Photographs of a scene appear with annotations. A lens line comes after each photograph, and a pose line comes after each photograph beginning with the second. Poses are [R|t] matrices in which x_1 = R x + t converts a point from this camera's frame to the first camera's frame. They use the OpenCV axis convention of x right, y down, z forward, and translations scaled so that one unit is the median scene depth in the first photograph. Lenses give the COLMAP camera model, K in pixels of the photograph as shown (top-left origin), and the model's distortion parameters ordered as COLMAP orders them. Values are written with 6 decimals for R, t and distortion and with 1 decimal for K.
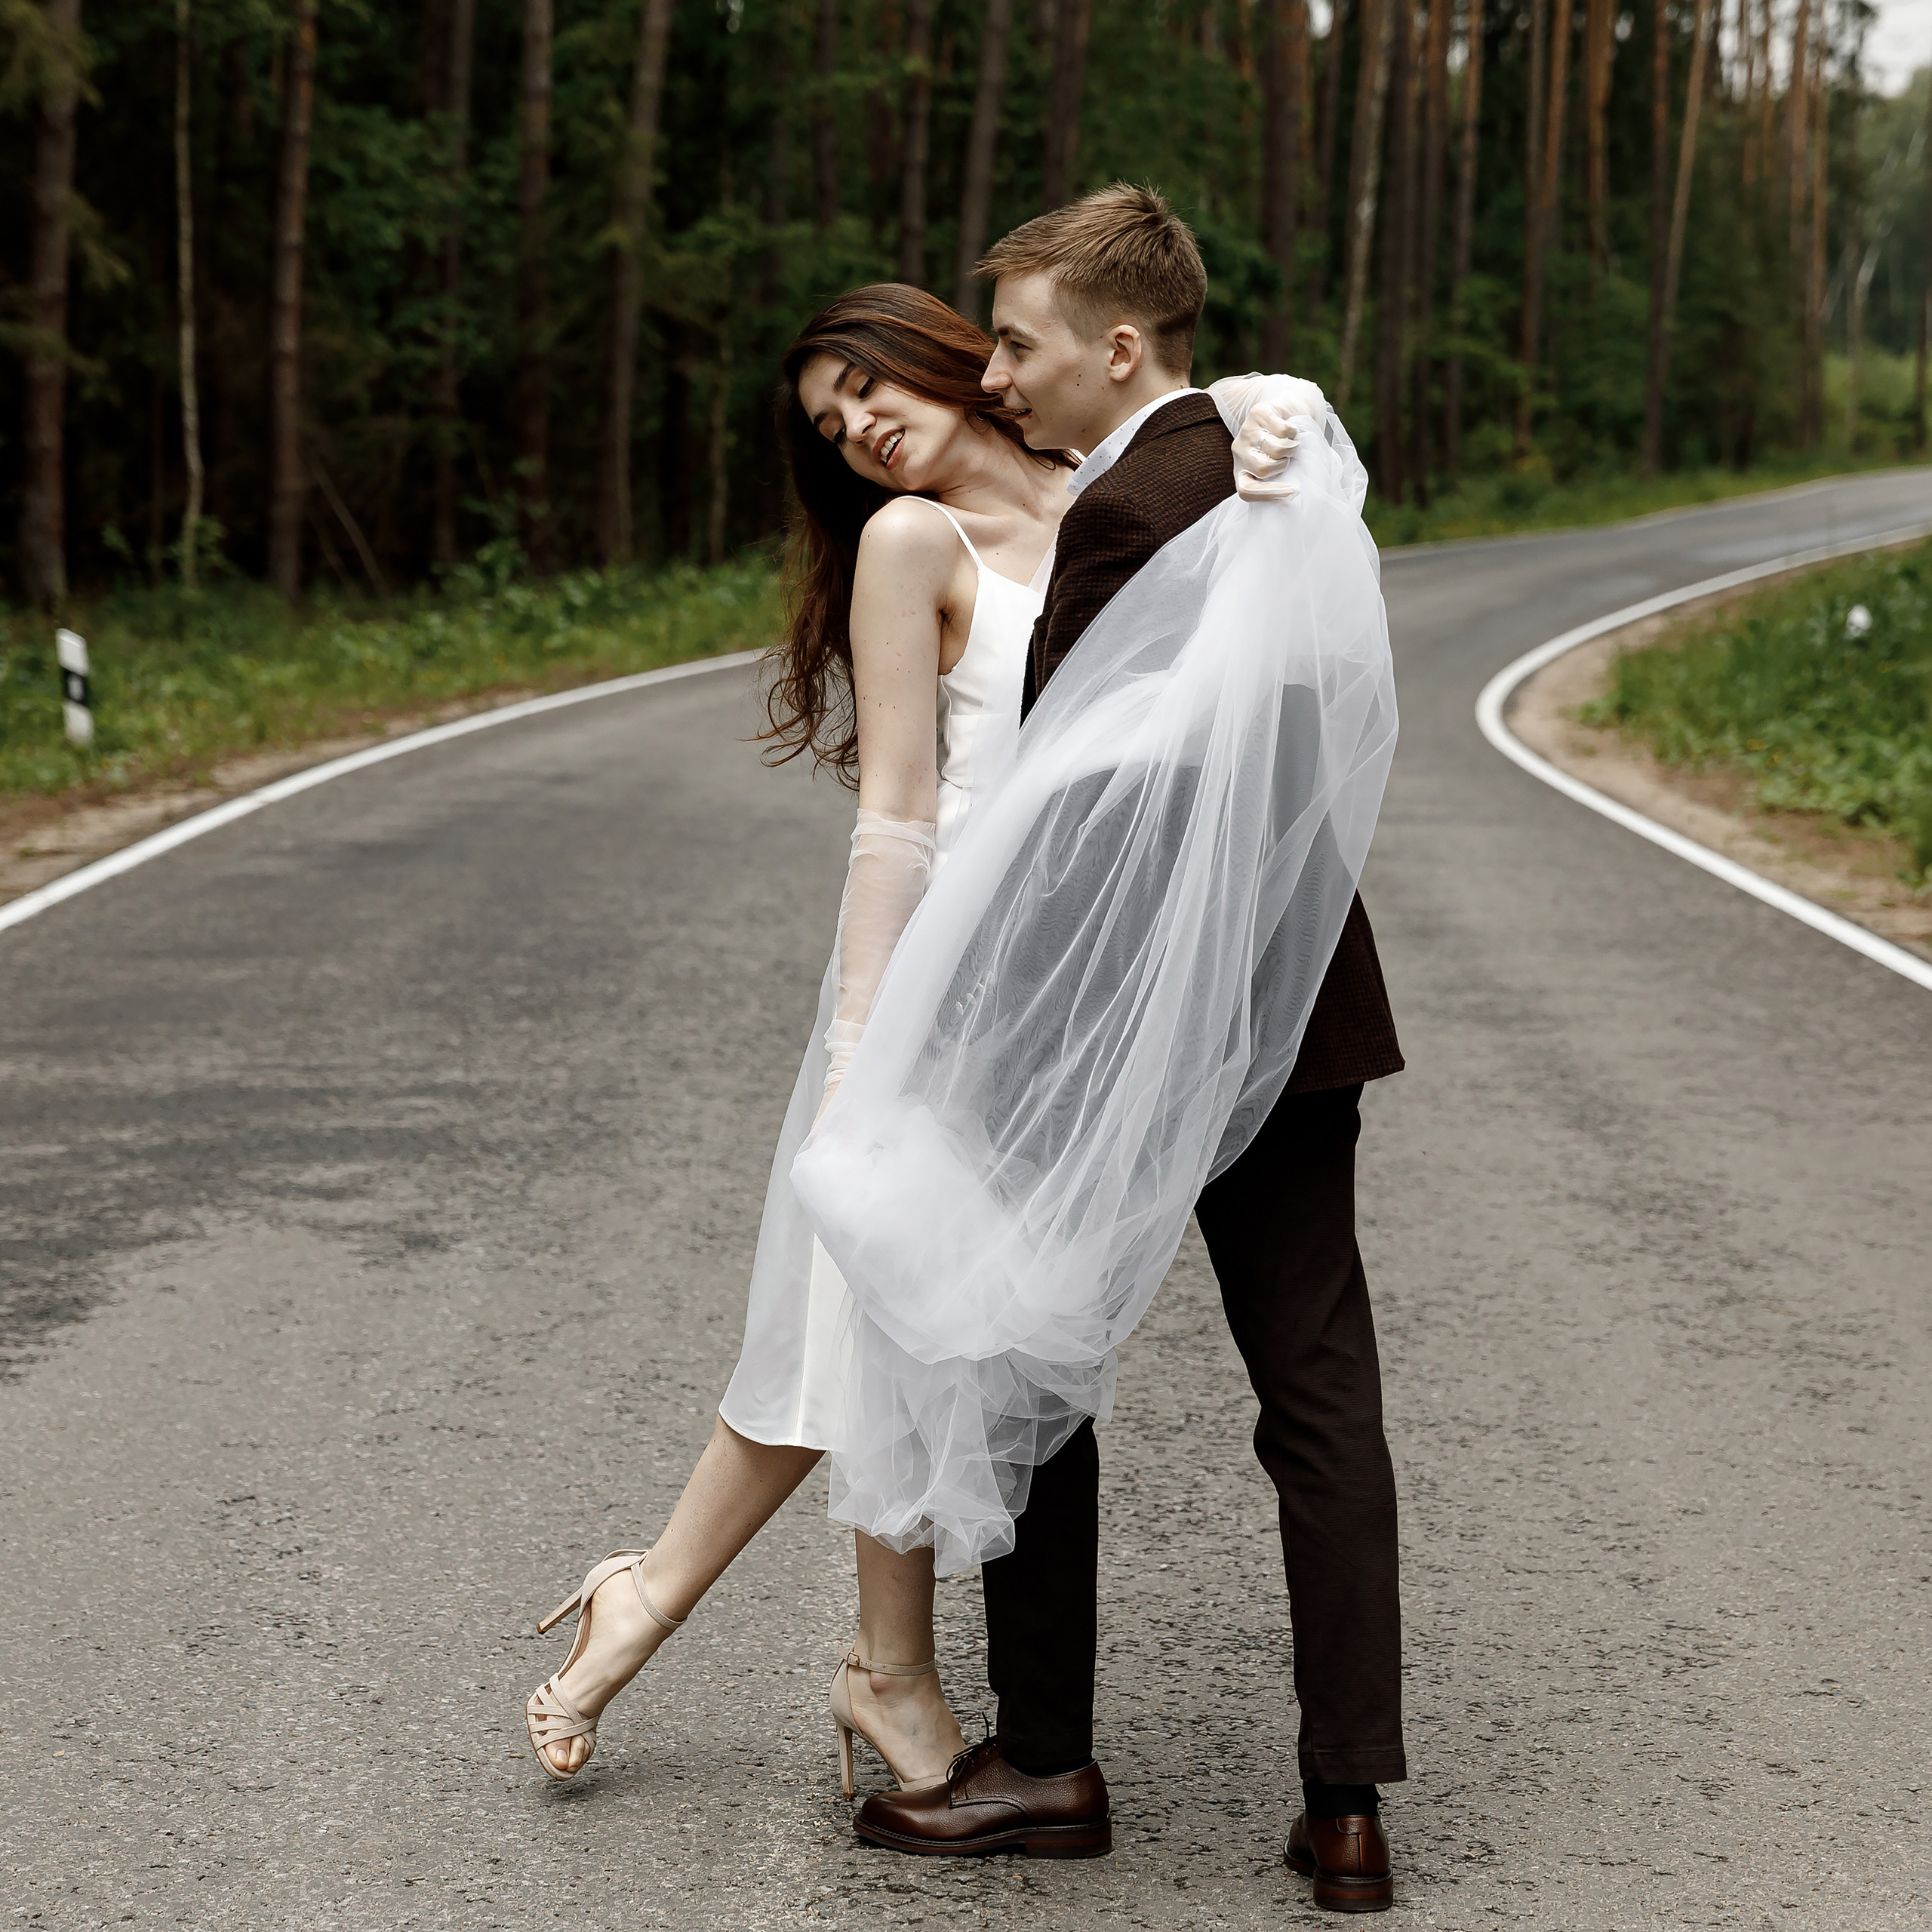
lens RADIAL K [[5614.2, 0, 951.2], [0, 5614.2, 973.3], [0, 0, 1]] dist [0.061671, -0.264509]
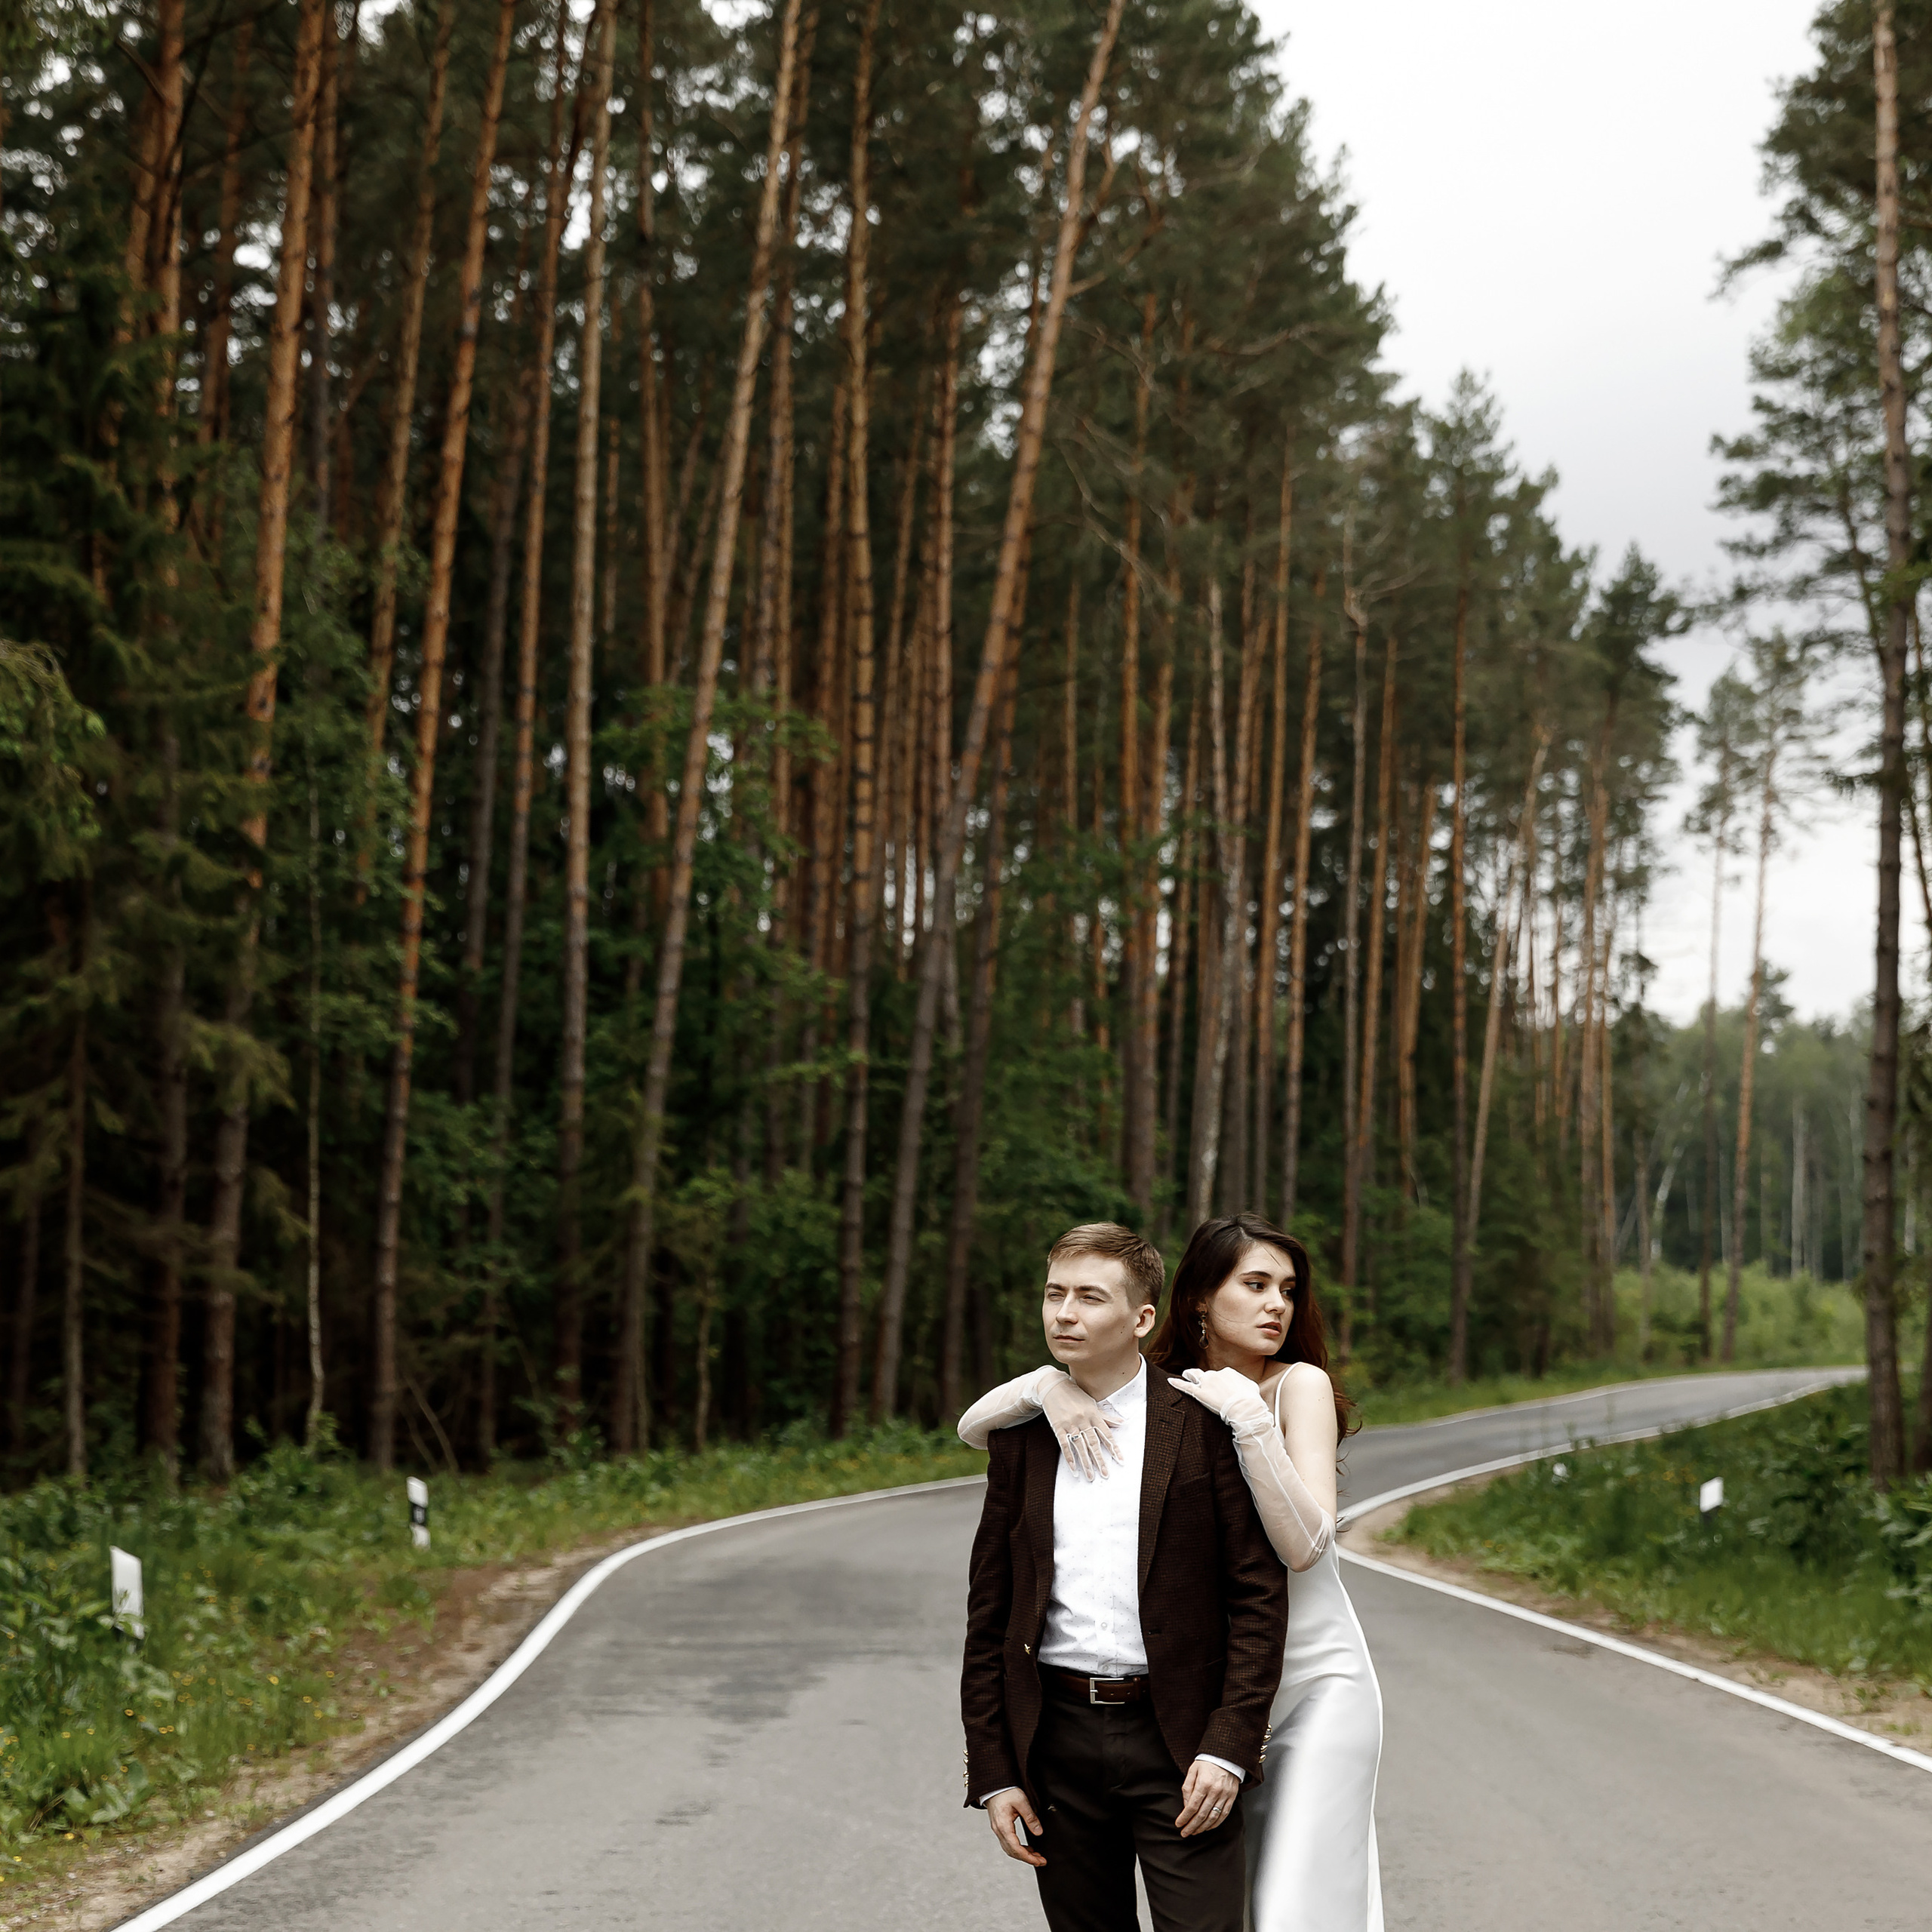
lens RADIAL K [[5614.2, 0, 951.2], [0, 5614.2, 973.3], [0, 0, 1]] dist [0.061671, -0.264509]
pose [[0.999517, 0.001599, 0.031030, -0.026903], [0.003399, 0.987056, -0.160337, 0.024264], [-0.030885, 0.160366, 0.986574, -0.268044]]
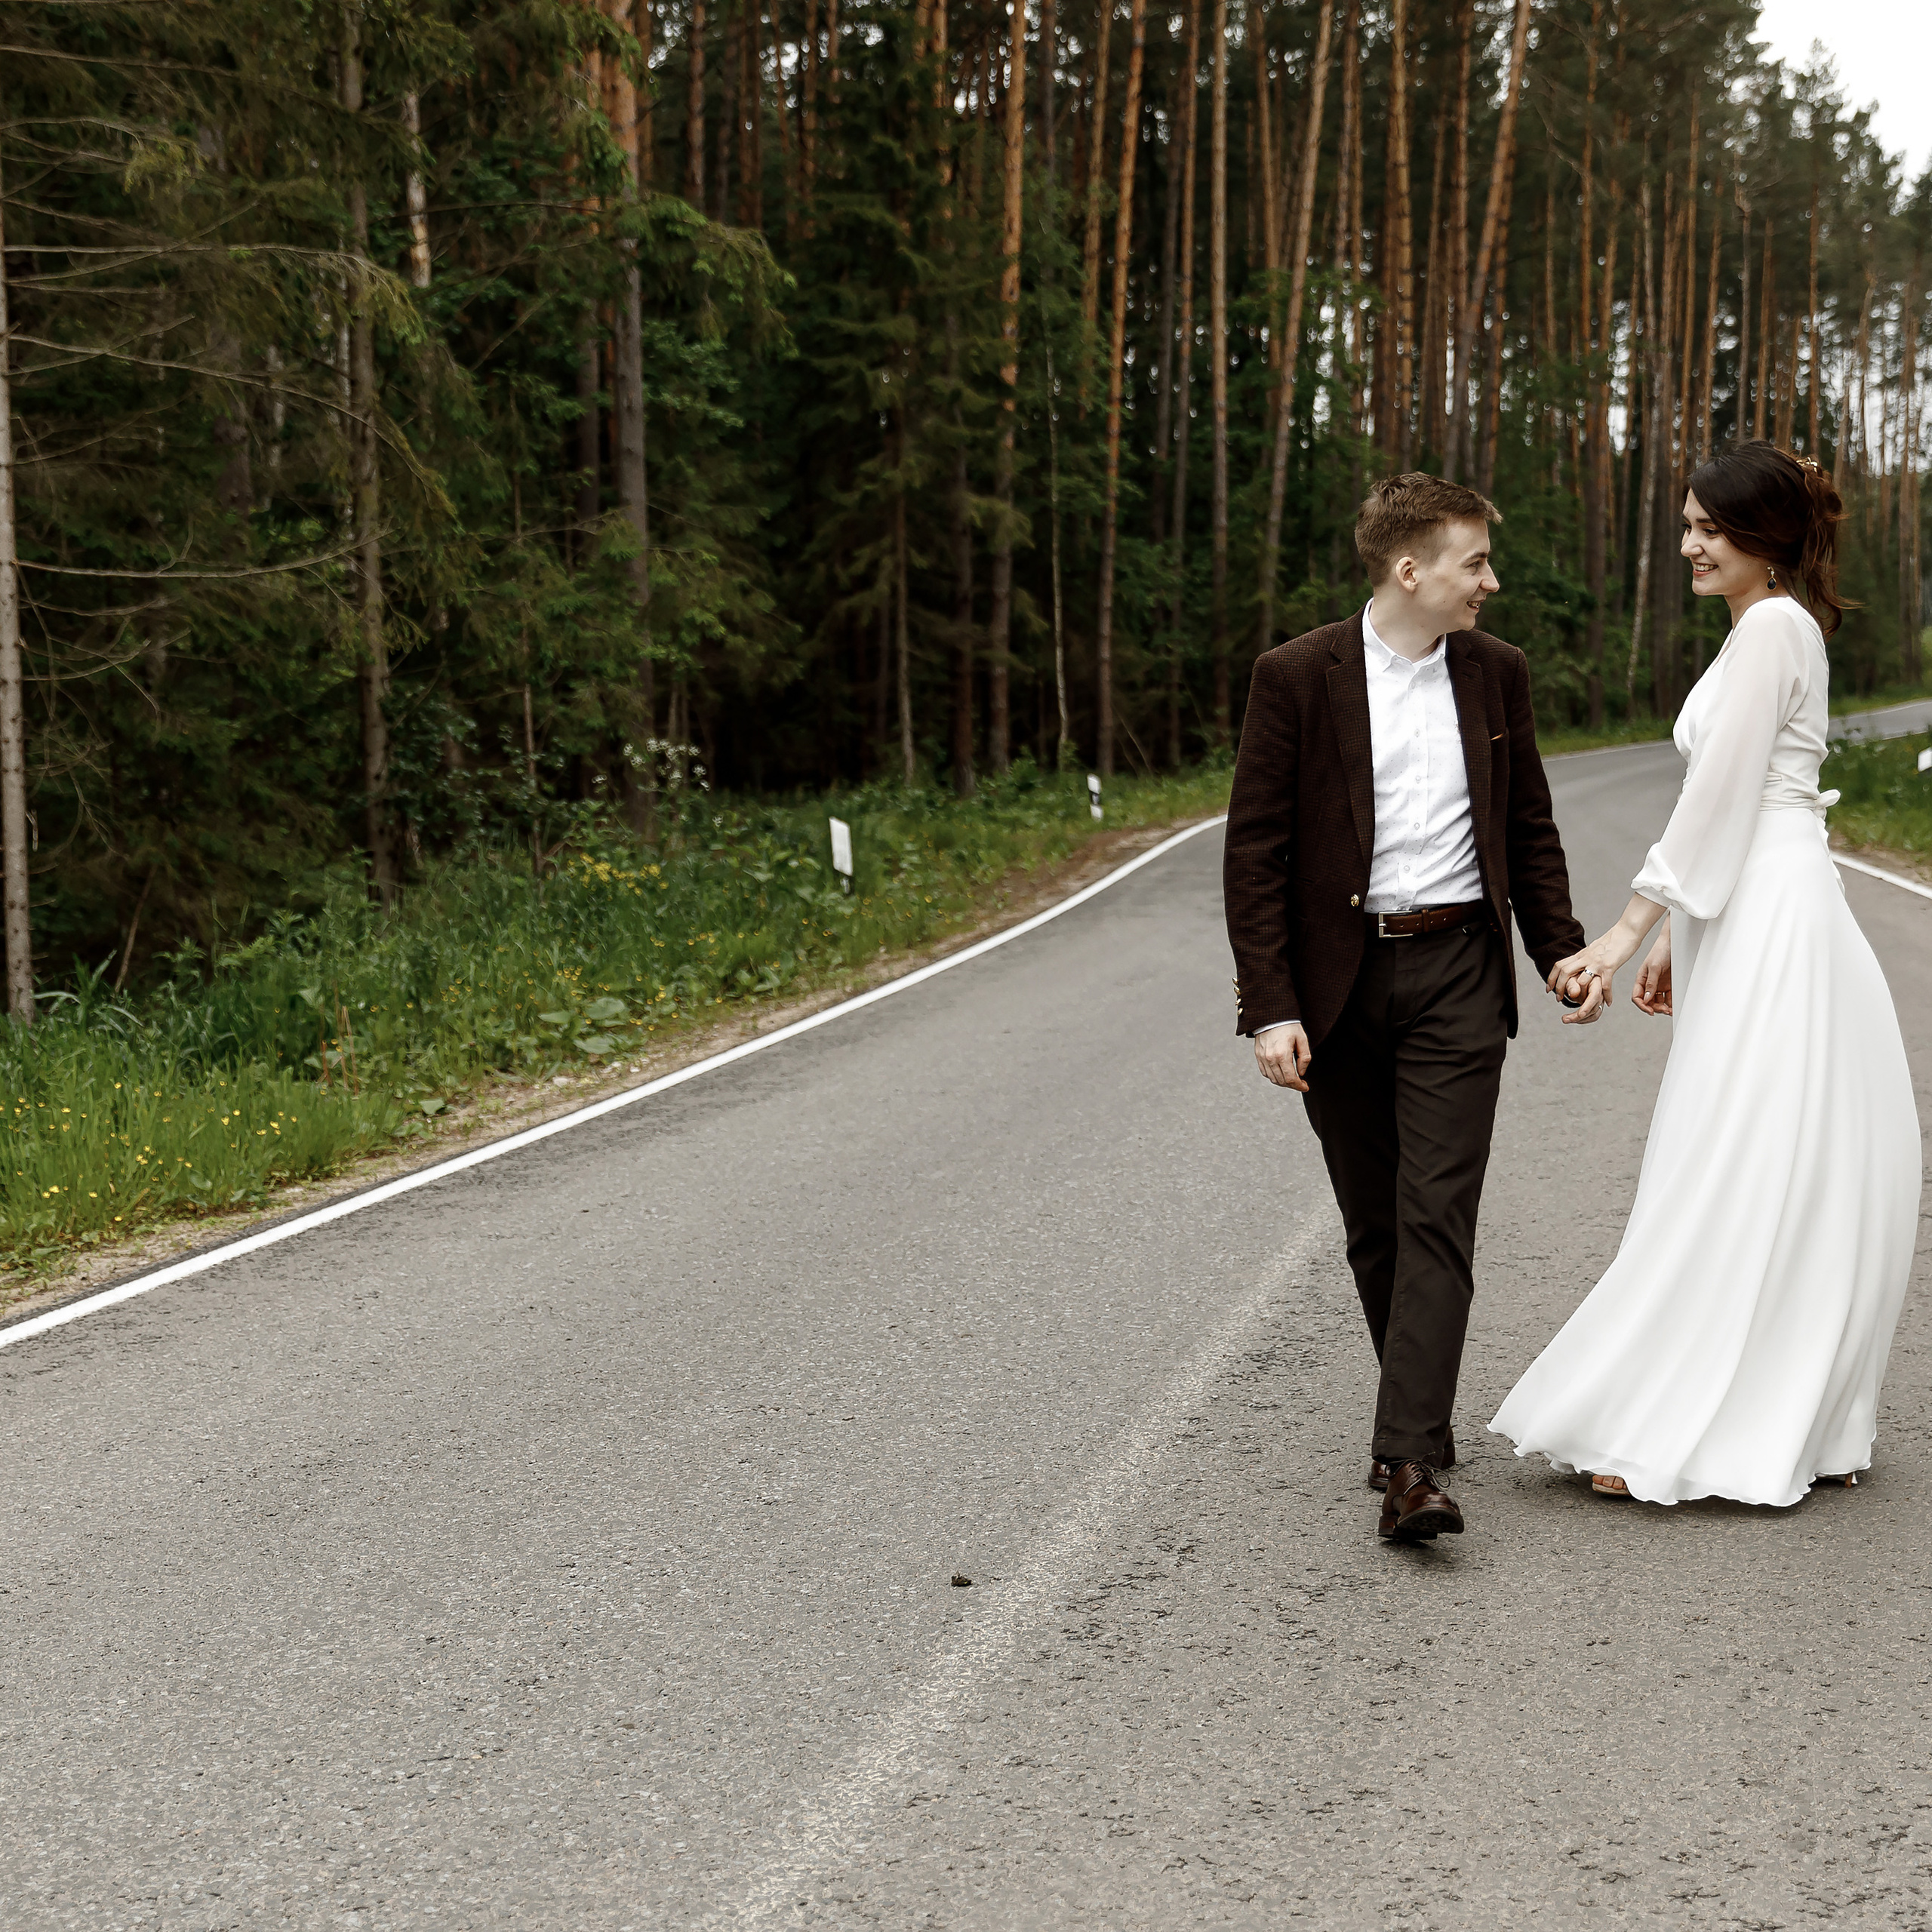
lens RADIAL K [[3433.0, 0, 927.7], [0, 3433.0, 1018.2], [0, 0, 1]] dist [-0.009269, 0.047298]
pose [[0.990199, -0.019961, -0.138231, -0.010393], [0.019443, 0.999798, -0.005100, 0.024590], [0.138305, 0.002362, 0.990387, -0.239231]]
